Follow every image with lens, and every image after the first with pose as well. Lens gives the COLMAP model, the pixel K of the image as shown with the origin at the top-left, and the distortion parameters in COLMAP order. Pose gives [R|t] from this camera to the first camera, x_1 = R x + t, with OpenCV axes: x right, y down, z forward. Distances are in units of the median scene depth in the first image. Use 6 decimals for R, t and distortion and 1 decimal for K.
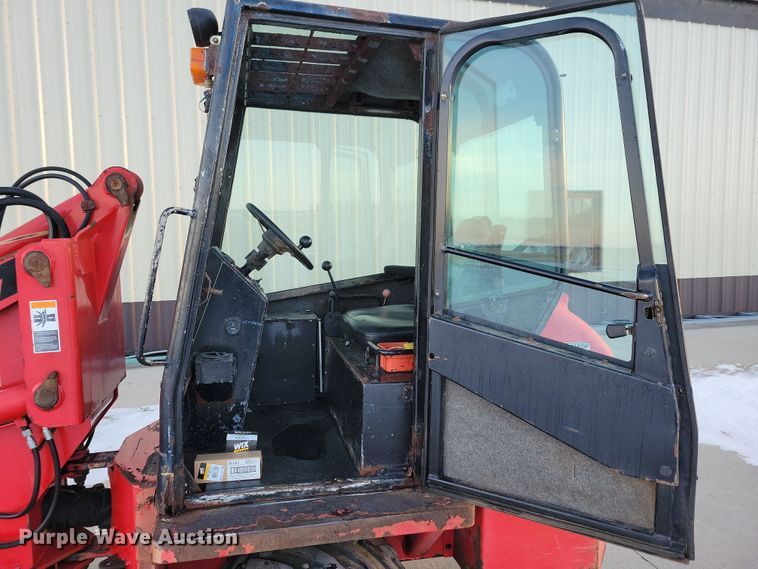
lens RADIAL K [[583.5, 0, 388.7], [0, 583.5, 276.1], [0, 0, 1]] dist [0.067173, -0.049341]
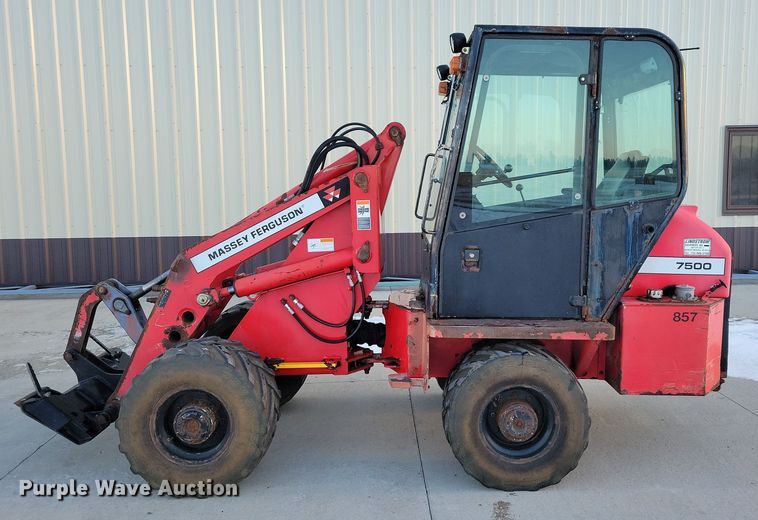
lens RADIAL K [[707.6, 0, 403.5], [0, 707.6, 250.9], [0, 0, 1]] dist [0.043549, 0.002178]
pose [[0.973395, 0.023531, -0.227923, 0.019799], [-0.017134, 0.999403, 0.030005, 0.122312], [0.228493, -0.025301, 0.973217, -0.994541]]
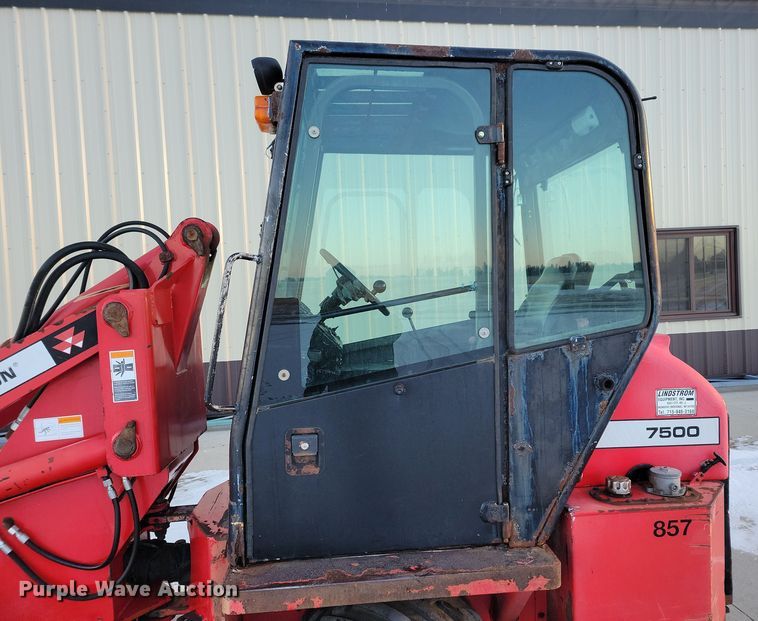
lens RADIAL K [[640.7, 0, 424.5], [0, 640.7, 303.7], [0, 0, 1]] dist [0.045823, -0.005202]
pose [[0.992025, -0.028673, -0.122737, 0.069112], [0.023090, 0.998644, -0.046668, 0.024119], [0.123909, 0.043461, 0.991341, -0.038853]]
